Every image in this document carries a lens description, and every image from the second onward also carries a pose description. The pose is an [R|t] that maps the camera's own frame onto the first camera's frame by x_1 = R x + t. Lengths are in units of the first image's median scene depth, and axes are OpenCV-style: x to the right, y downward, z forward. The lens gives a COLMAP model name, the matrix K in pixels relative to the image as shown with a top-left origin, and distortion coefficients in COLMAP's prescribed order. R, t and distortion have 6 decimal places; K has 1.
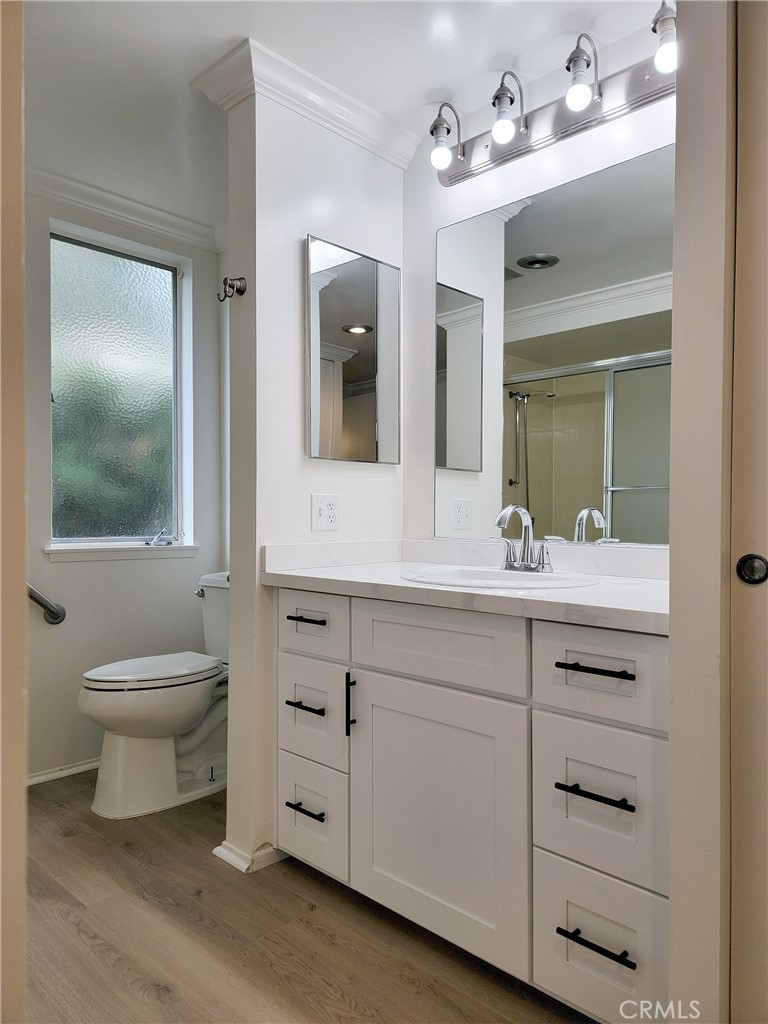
lens RADIAL K [[722.6, 0, 408.5], [0, 722.6, 515.8], [0, 0, 1]] dist [0.053972, 0.000195]
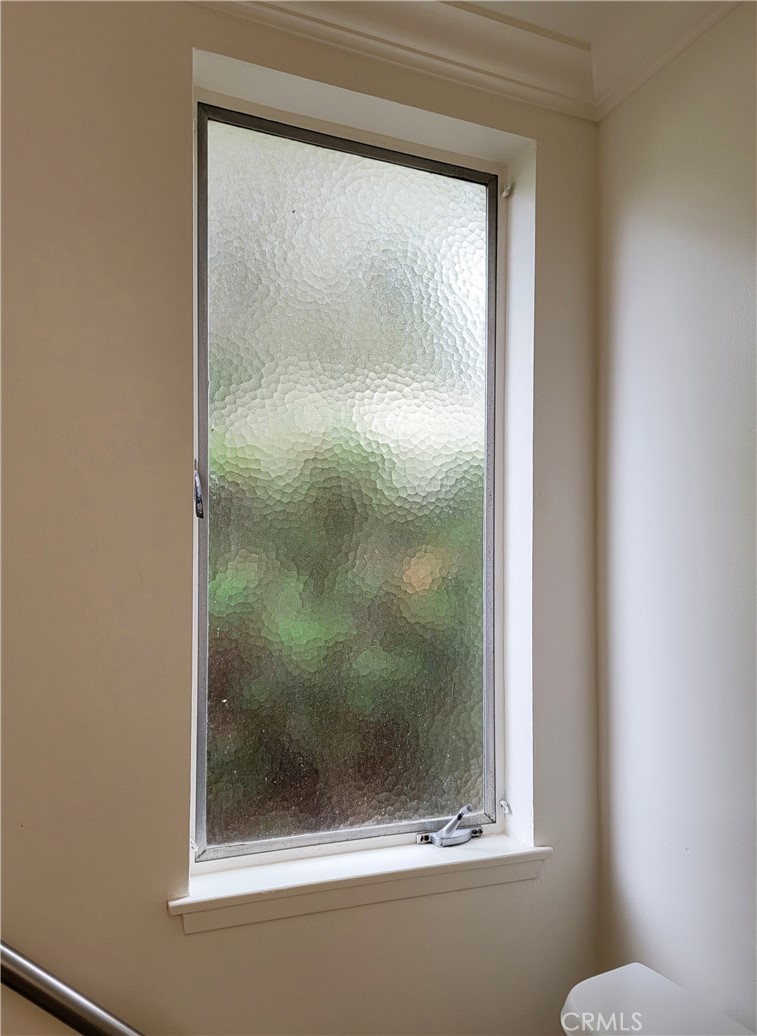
lens RADIAL K [[799.7, 0, 382.1], [0, 799.7, 508.5], [0, 0, 1]] dist [-0.010072, 0.040999]
pose [[0.908384, -0.025147, -0.417379, -0.191895], [-0.011364, 0.996336, -0.084762, -0.111541], [0.417981, 0.081739, 0.904771, 0.577528]]
